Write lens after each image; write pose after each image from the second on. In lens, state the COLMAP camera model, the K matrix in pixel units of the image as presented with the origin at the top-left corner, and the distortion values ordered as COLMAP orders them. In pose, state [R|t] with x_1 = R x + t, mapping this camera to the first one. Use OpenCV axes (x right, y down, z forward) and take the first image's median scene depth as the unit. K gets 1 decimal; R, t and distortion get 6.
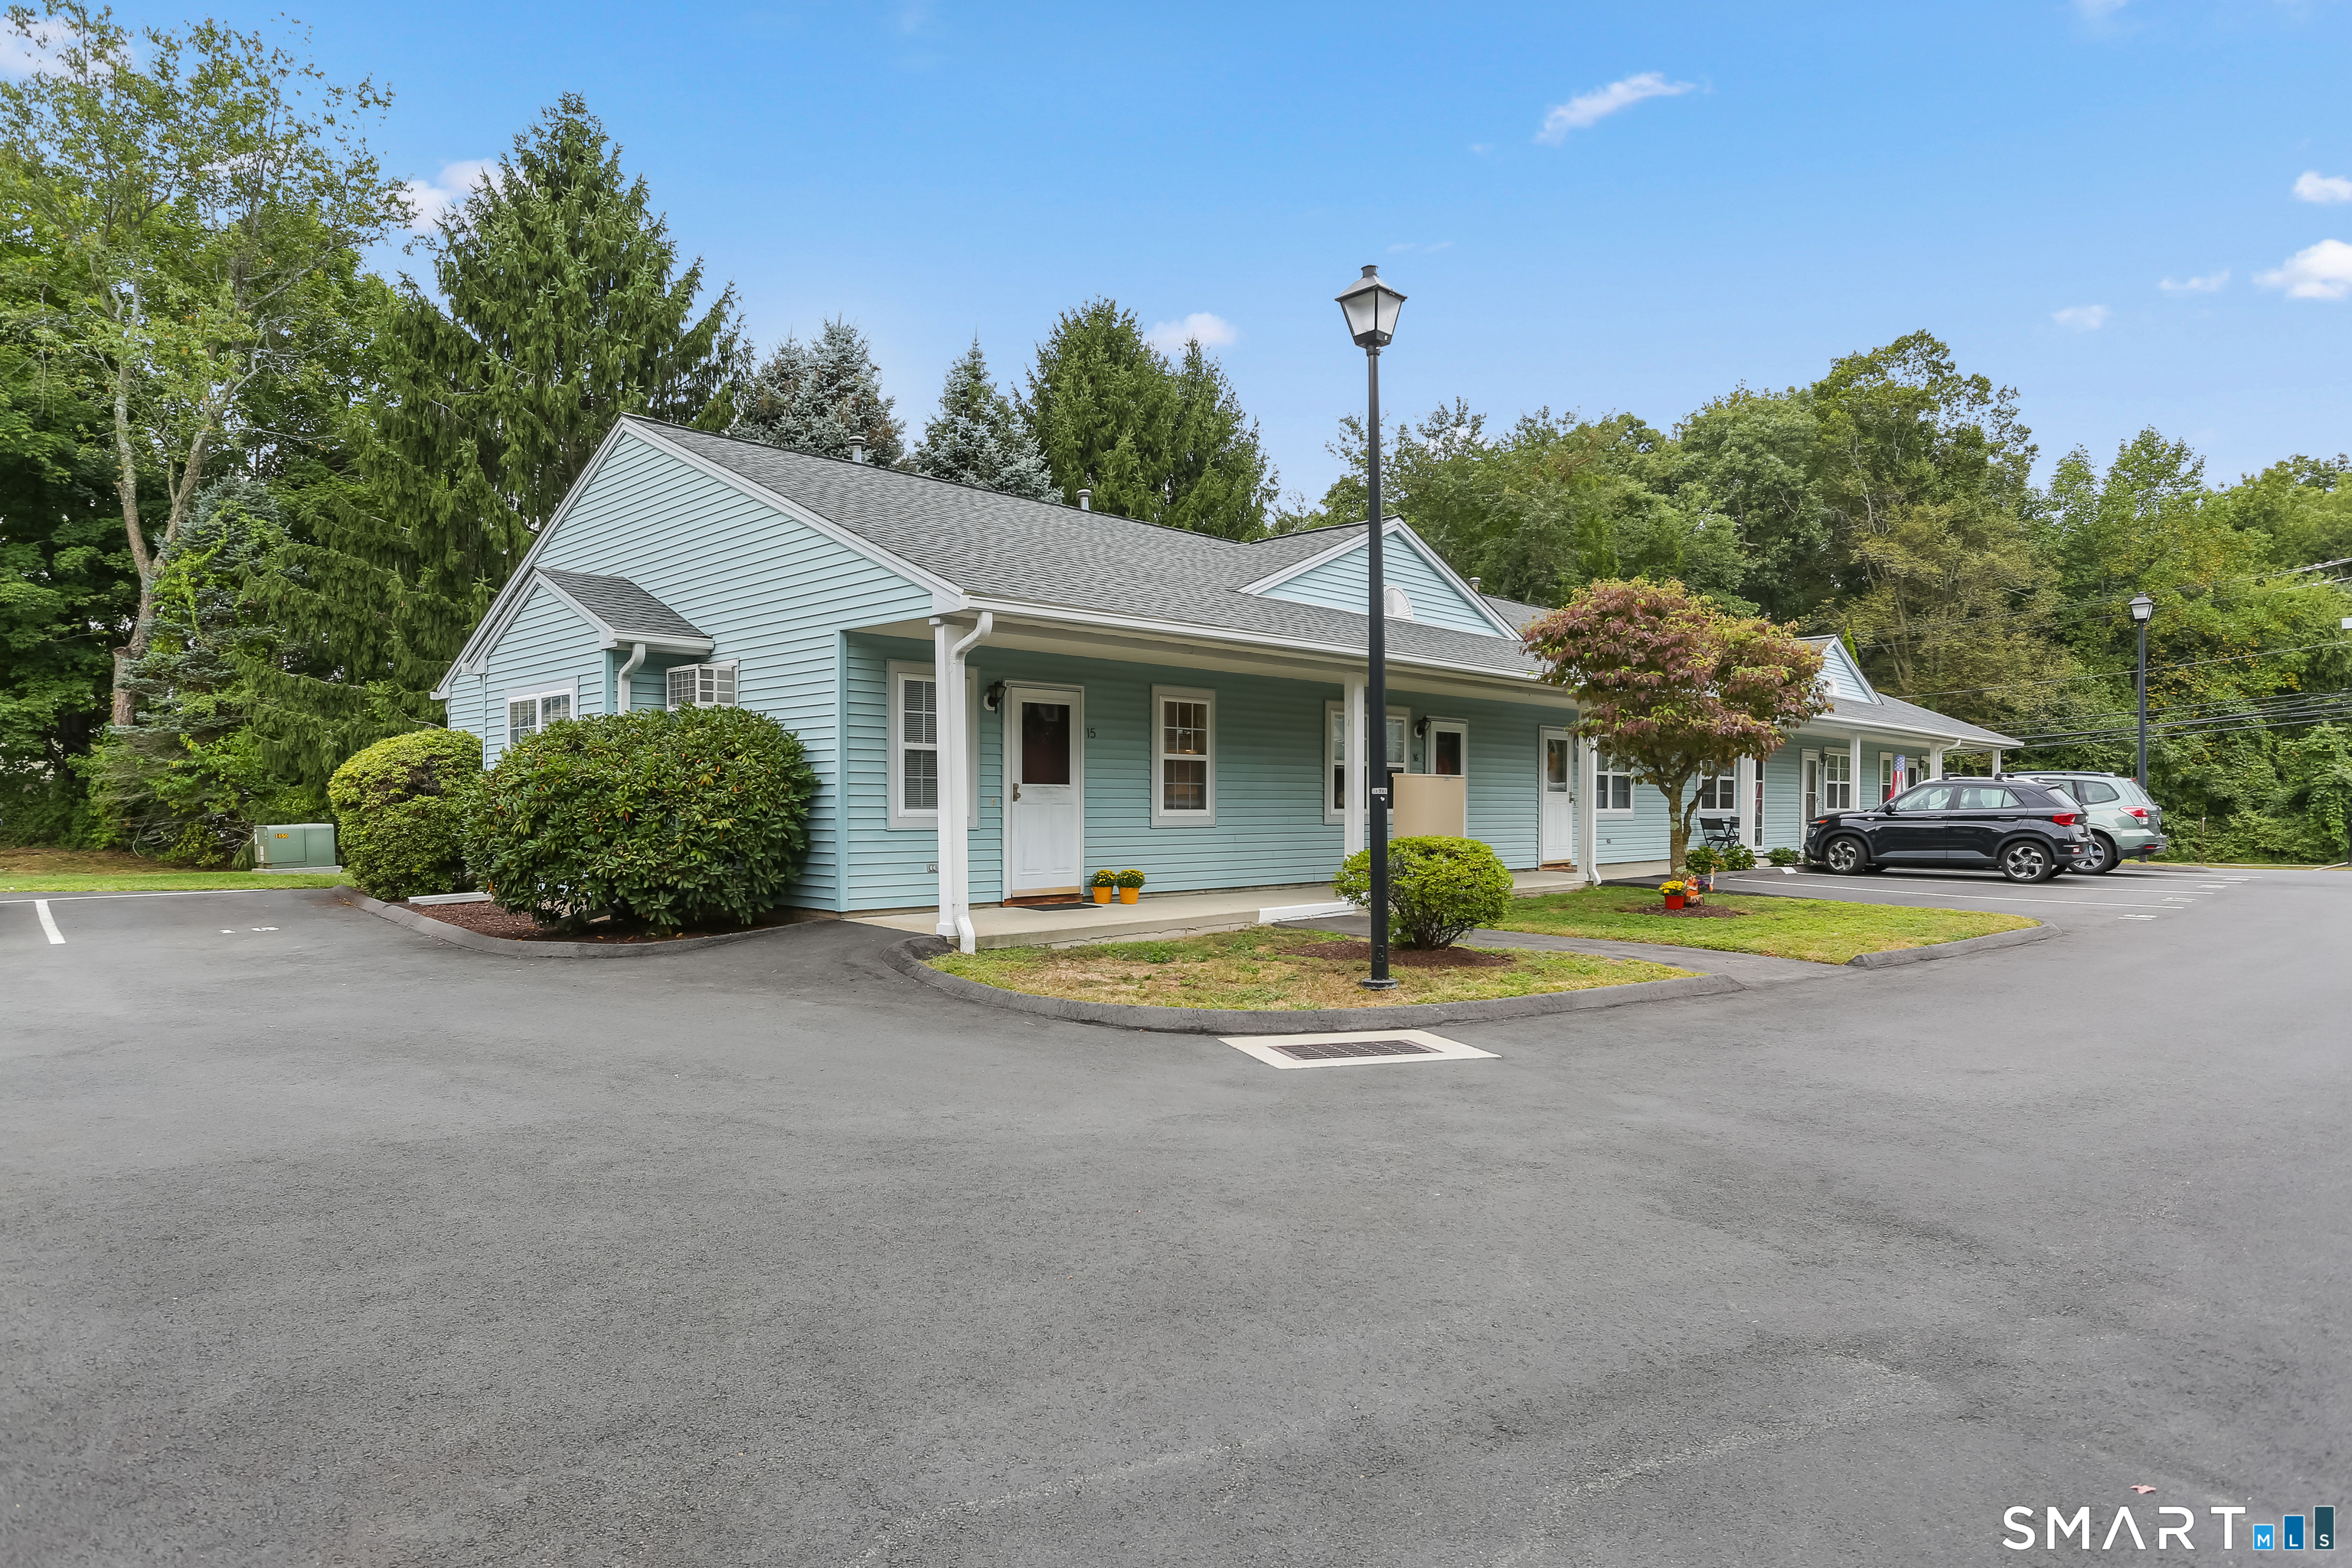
lens RADIAL K [[1319.9, 0, 1186.2], [0, 1319.9, 798.6], [0, 0, 1]] dist [-0.023023, 0.007132]
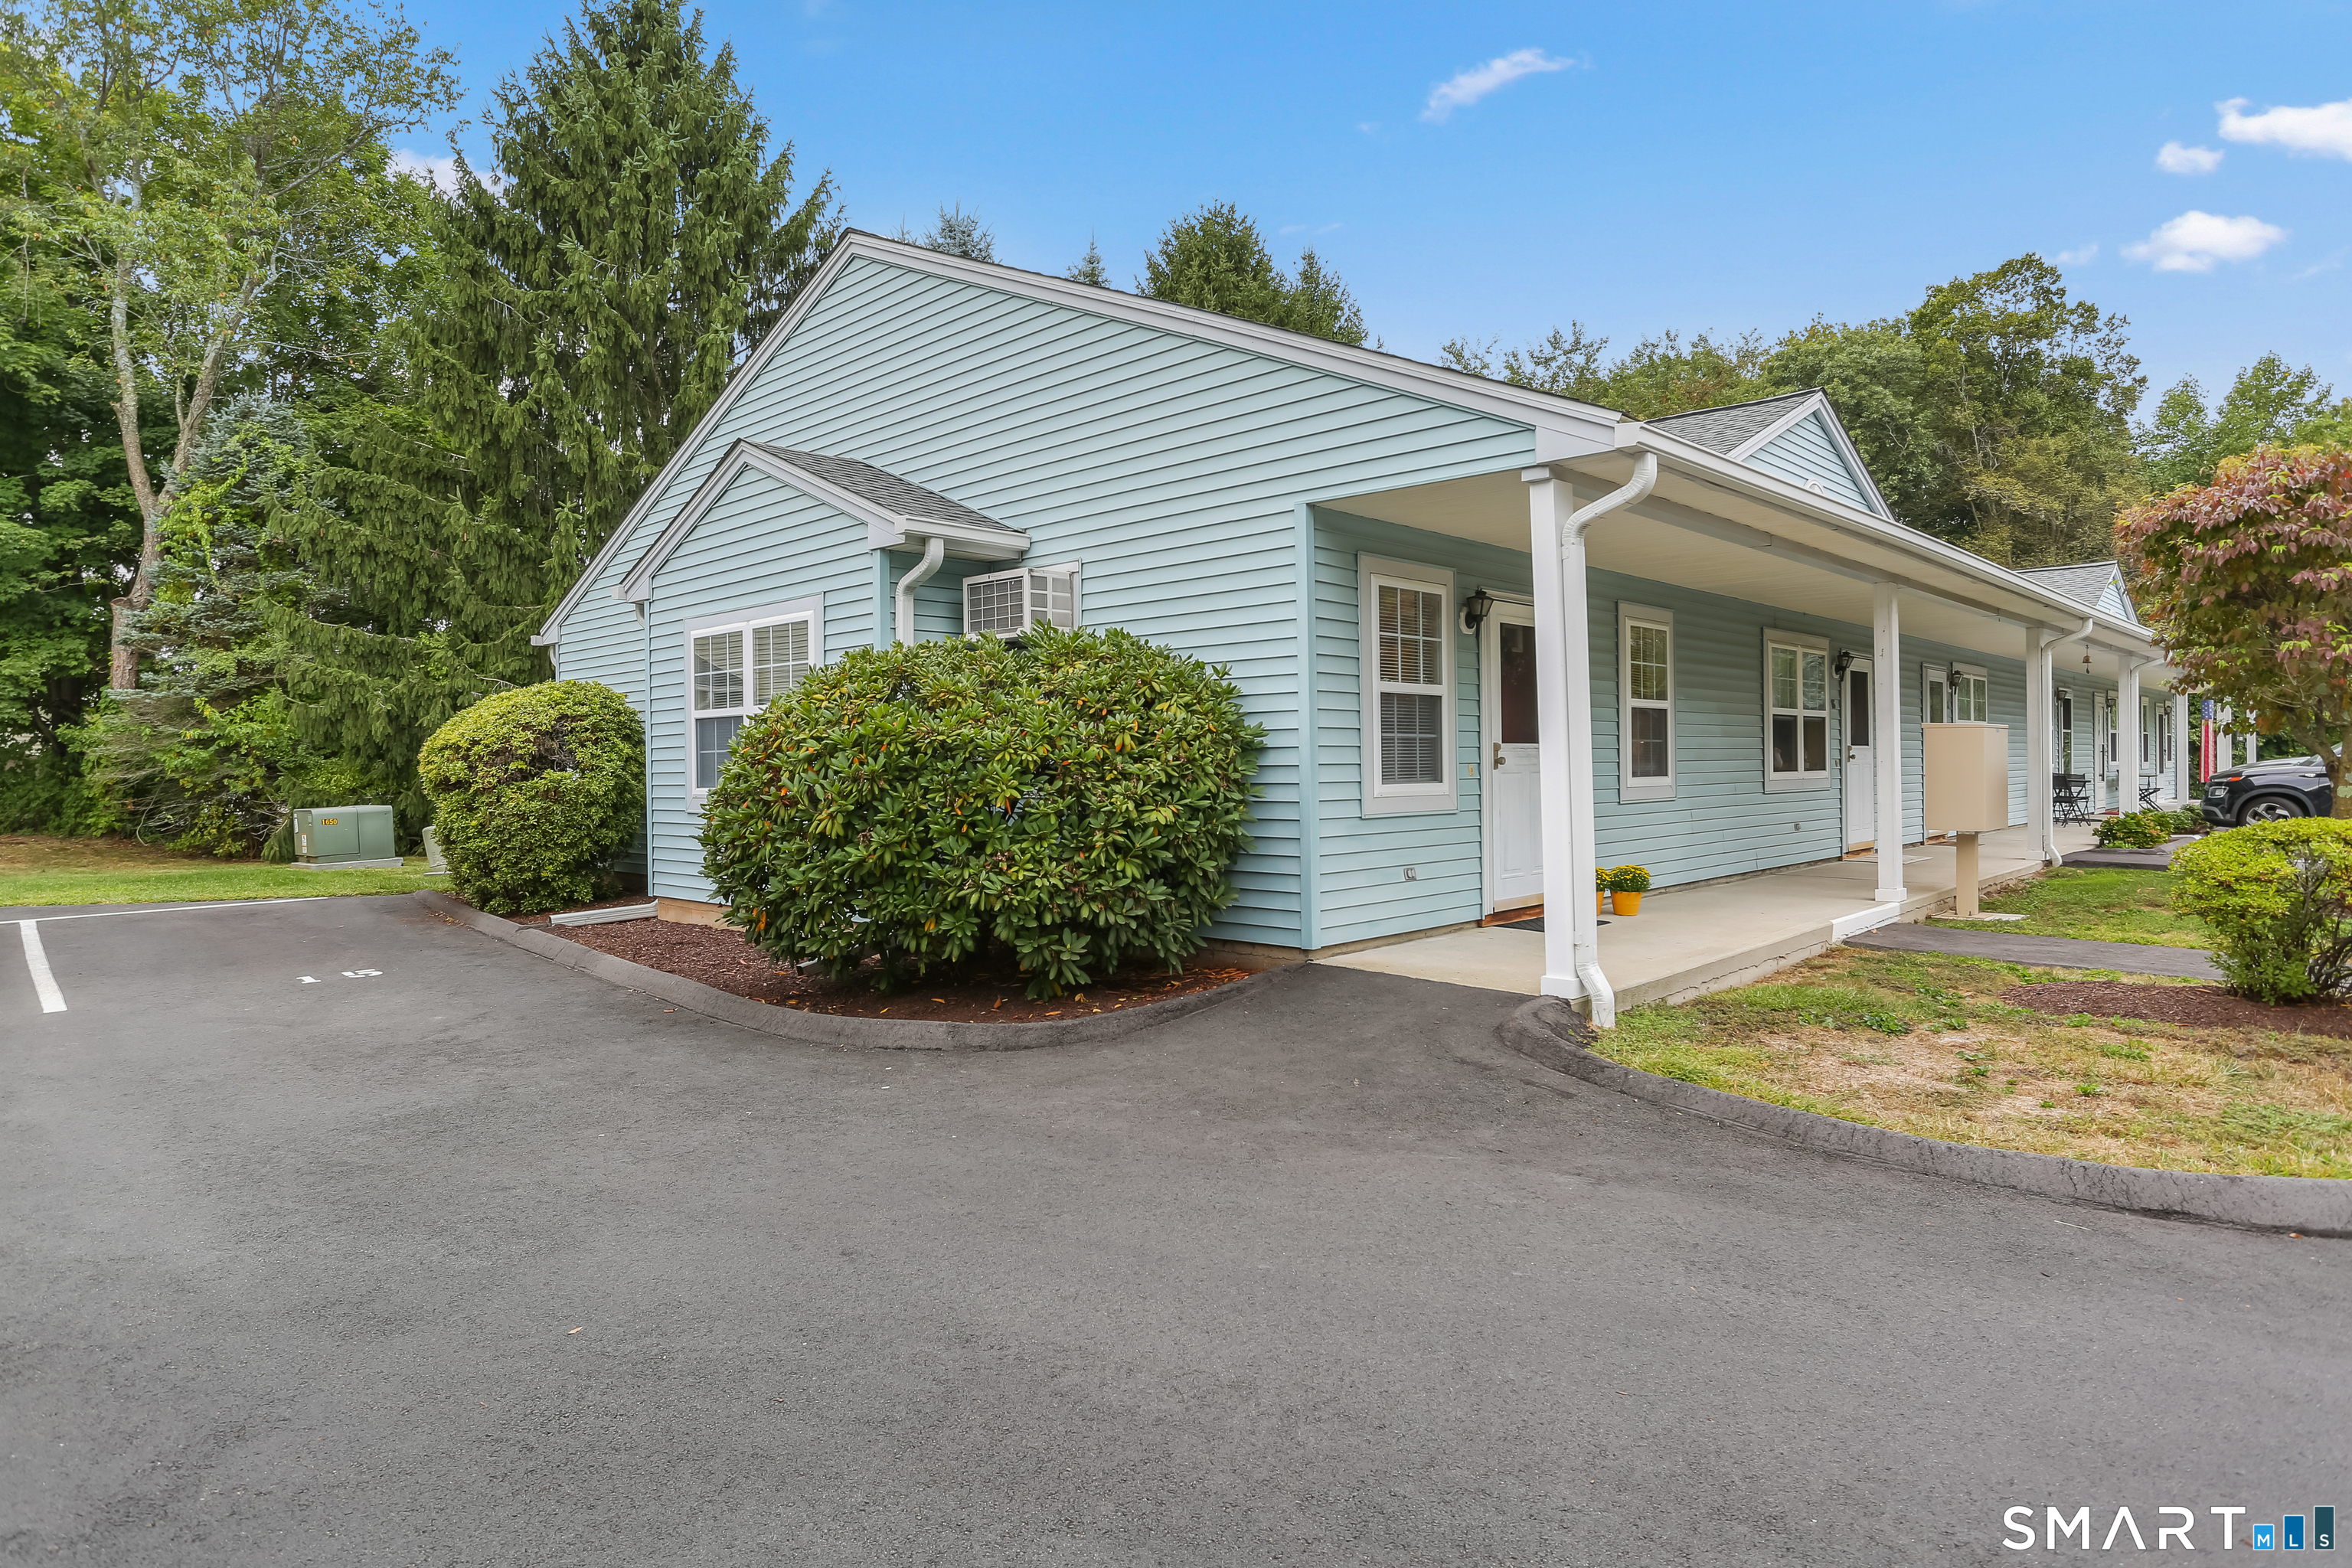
lens RADIAL K [[1319.9, 0, 1190.8], [0, 1319.9, 747.0], [0, 0, 1]] dist [-0.023023, 0.007132]
pose [[0.999884, -0.012790, 0.008282, -0.137011], [0.012865, 0.999876, -0.009049, -0.002583], [-0.008165, 0.009155, 0.999925, 0.156154]]
